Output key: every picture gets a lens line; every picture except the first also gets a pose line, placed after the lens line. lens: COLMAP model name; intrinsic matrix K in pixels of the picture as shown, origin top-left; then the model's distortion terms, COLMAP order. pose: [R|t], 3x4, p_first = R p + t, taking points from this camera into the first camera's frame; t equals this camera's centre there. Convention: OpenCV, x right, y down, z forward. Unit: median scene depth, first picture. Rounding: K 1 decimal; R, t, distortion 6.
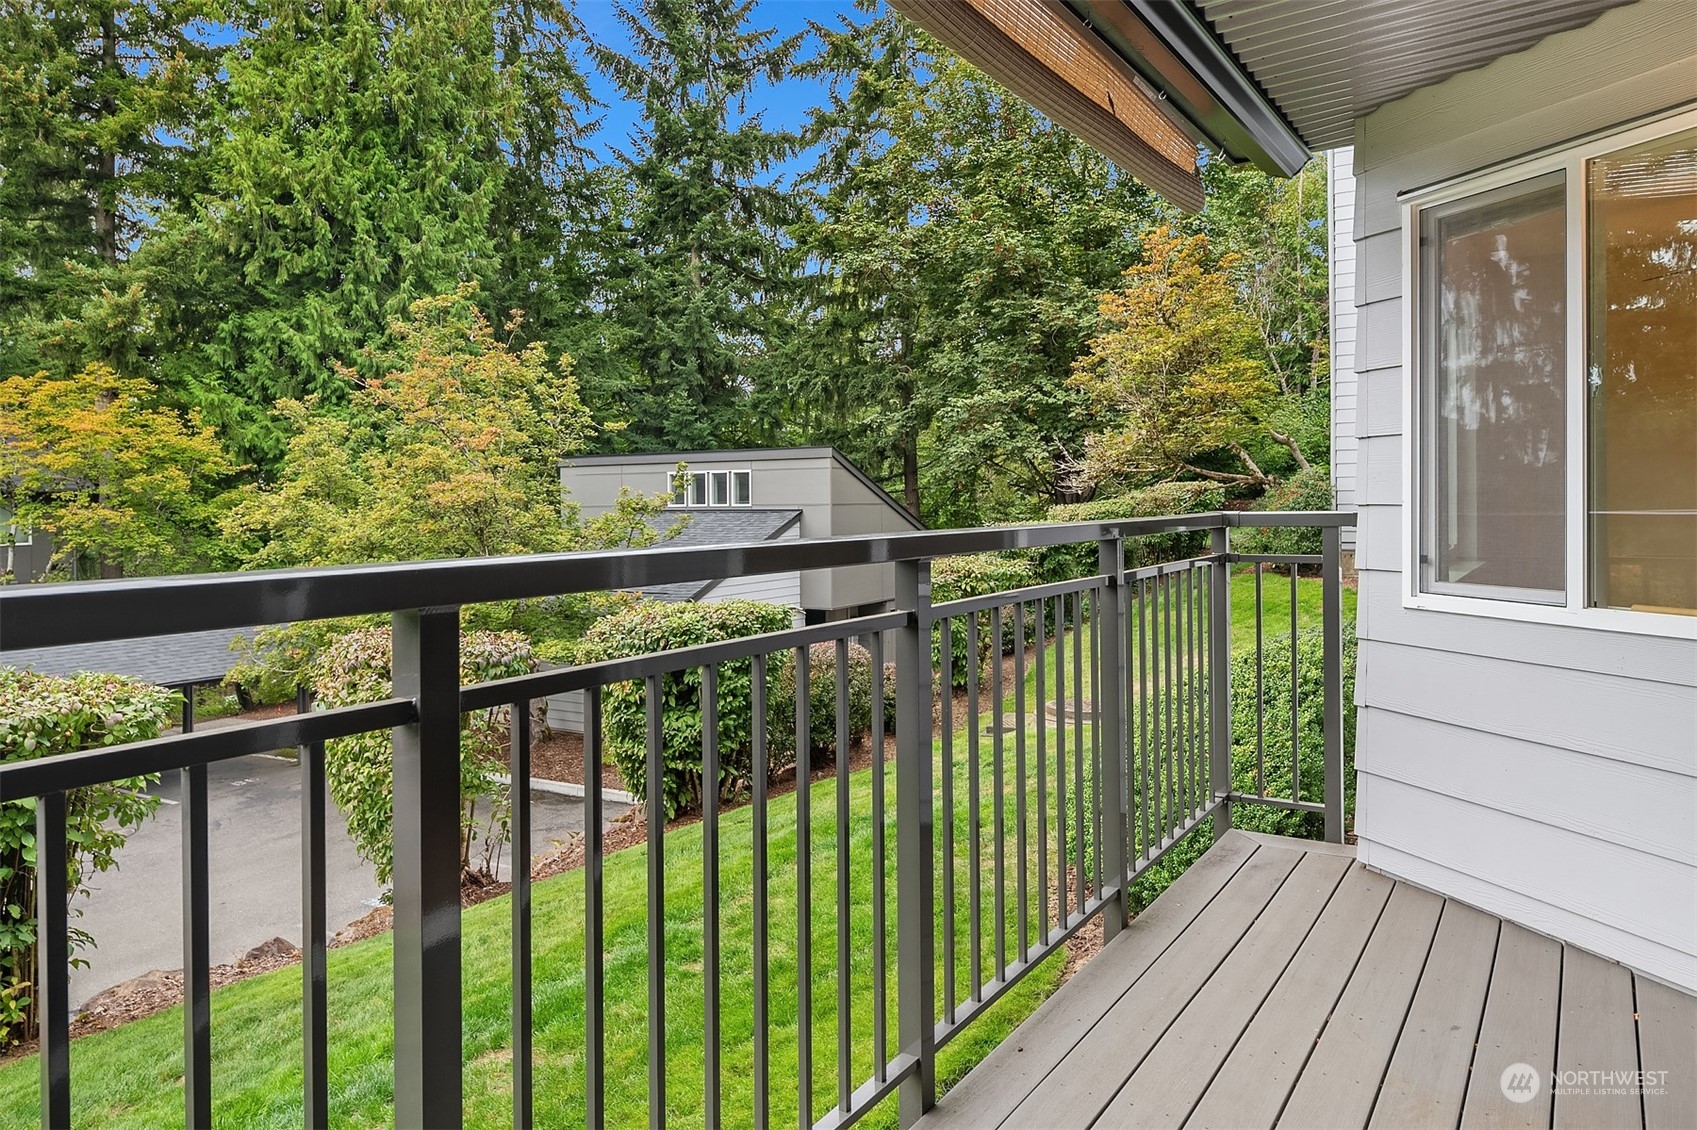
lens RADIAL K [[1127.0, 0, 857.8], [0, 1127.0, 520.5], [0, 0, 1]] dist [0.027071, -0.012550]
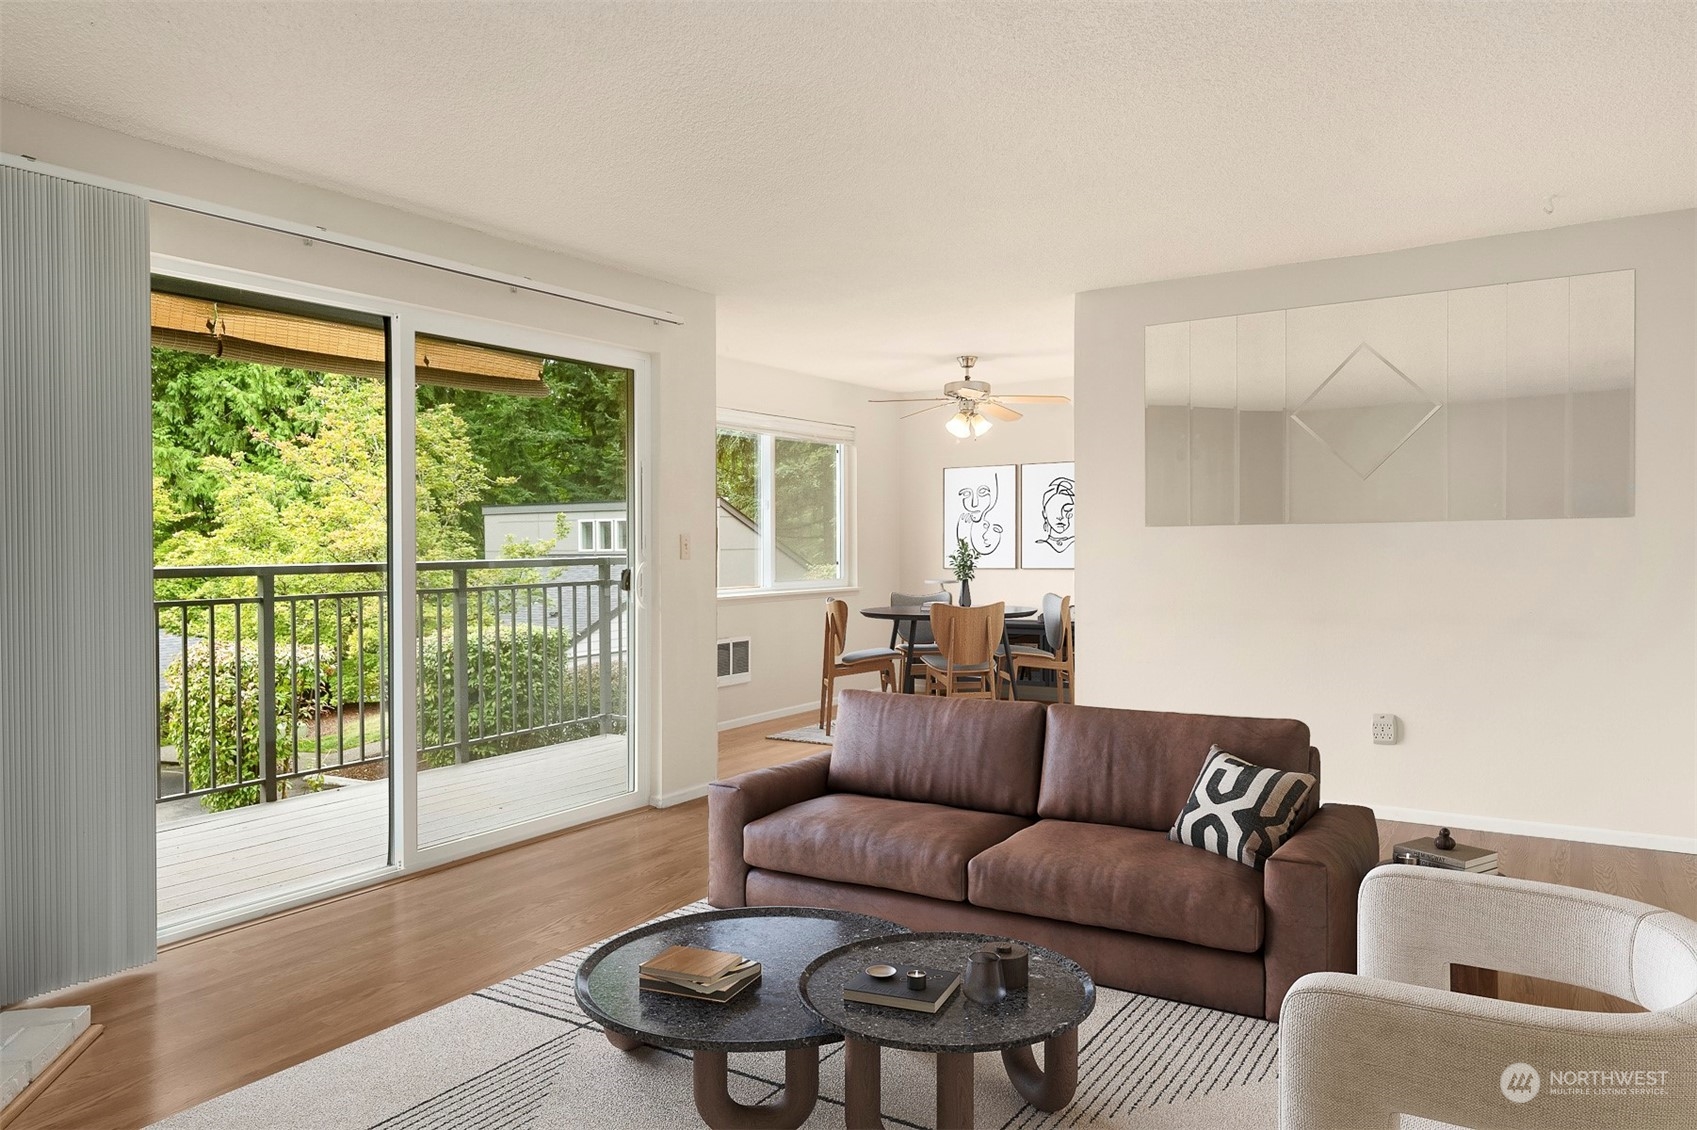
lens RADIAL K [[1127.0, 0, 864.6], [0, 1127.0, 572.2], [0, 0, 1]] dist [0.027071, -0.012550]
pose [[0.999890, 0.000395, 0.014821, 0.089769], [-0.000504, 0.999973, 0.007319, 0.000262], [-0.014818, -0.007326, 0.999863, -0.101877]]
